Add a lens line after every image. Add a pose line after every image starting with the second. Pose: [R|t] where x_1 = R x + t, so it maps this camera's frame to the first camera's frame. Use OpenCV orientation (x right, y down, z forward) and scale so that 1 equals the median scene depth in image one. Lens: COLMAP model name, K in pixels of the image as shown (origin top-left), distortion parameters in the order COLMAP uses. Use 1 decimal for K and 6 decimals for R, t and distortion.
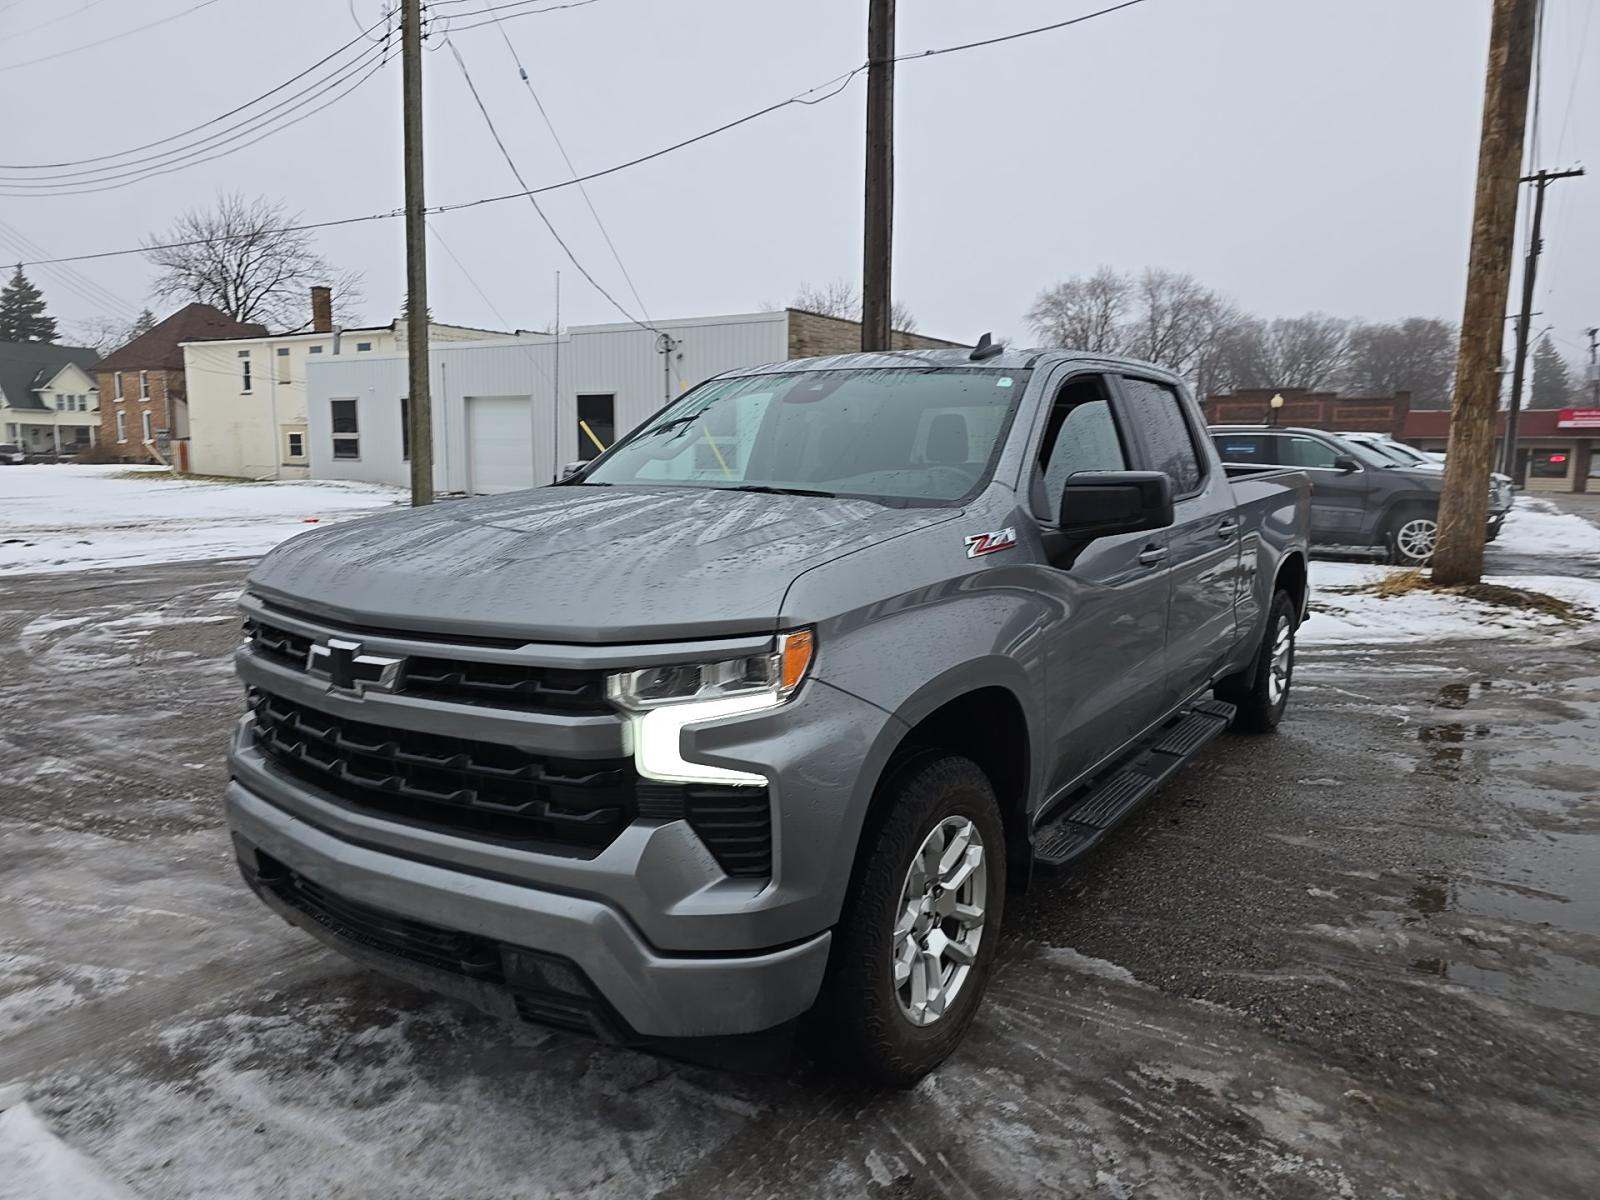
lens RADIAL K [[1103.6, 0, 814.1], [0, 1103.6, 591.2], [0, 0, 1]] dist [0.039450, -0.006692]
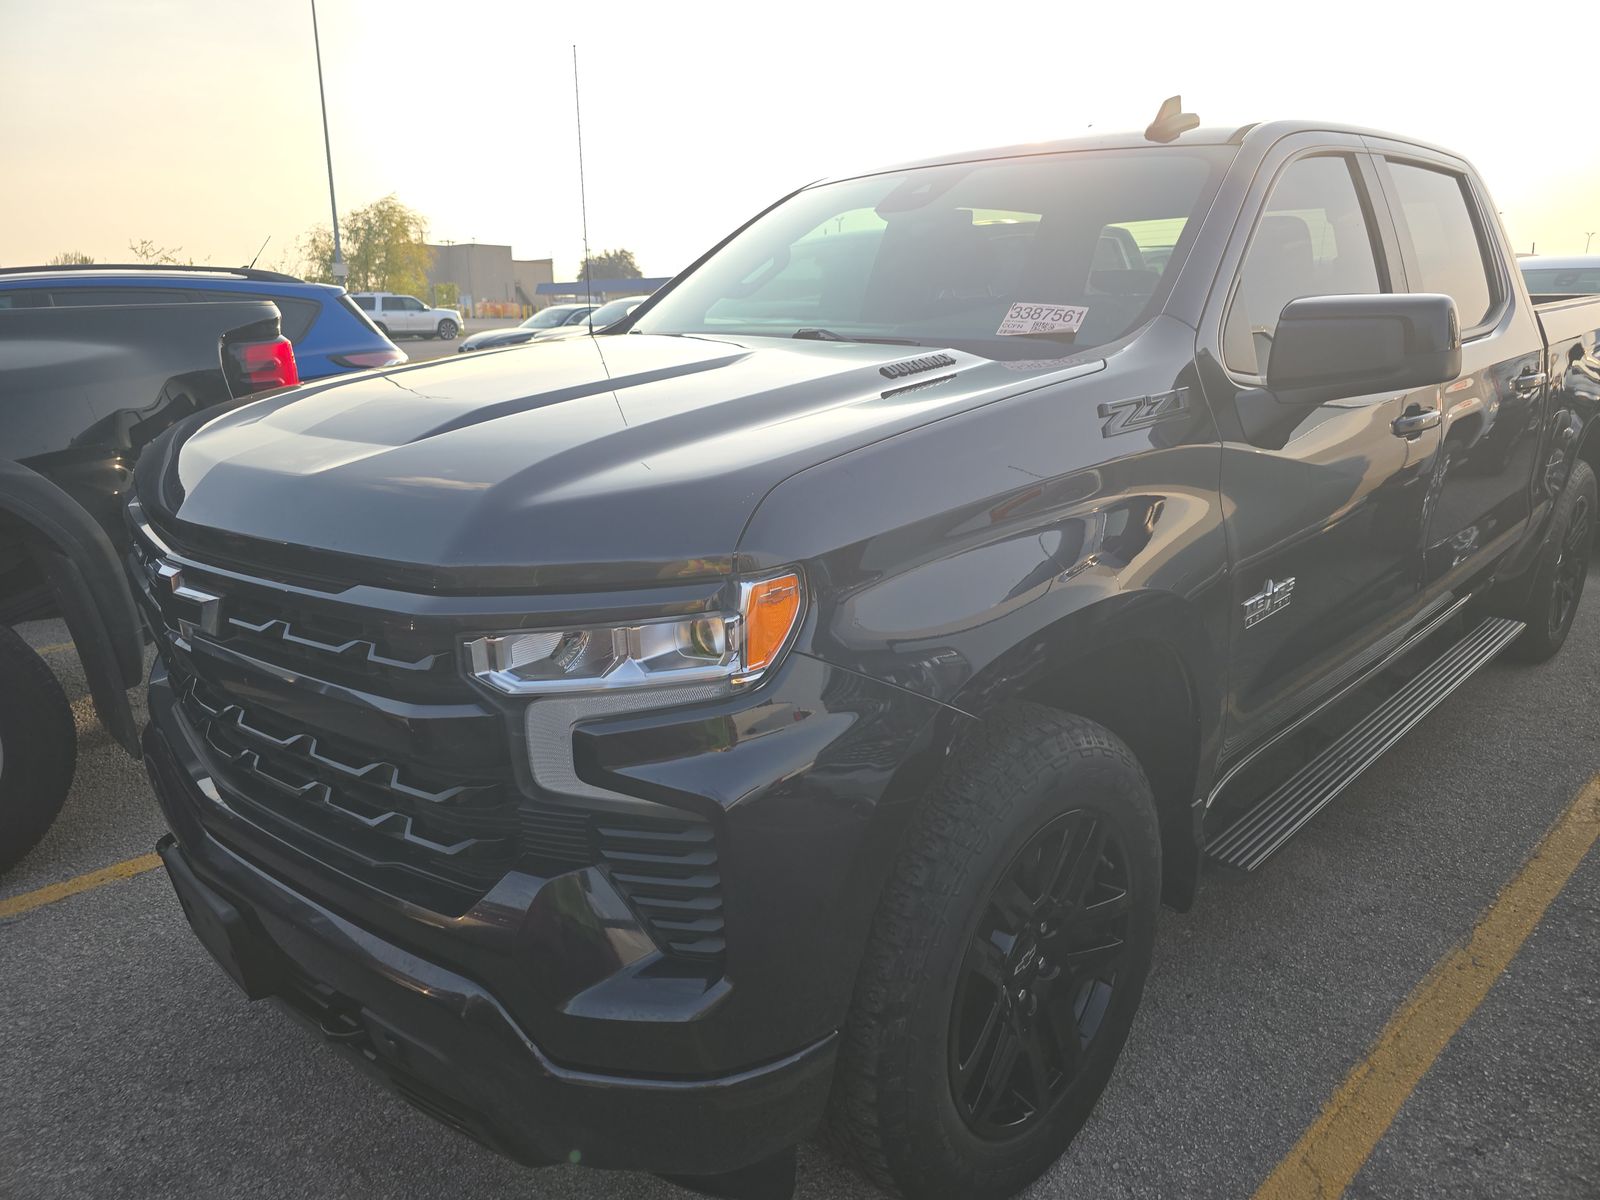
lens RADIAL K [[1101.4, 0, 820.9], [0, 1101.4, 589.1], [0, 0, 1]] dist [0.056544, -0.011563]
pose [[0.983815, 0.023245, -0.177672, 0.114040], [0.000008, 0.991545, 0.129765, -0.032196], [0.179186, -0.127667, 0.975497, 0.399852]]
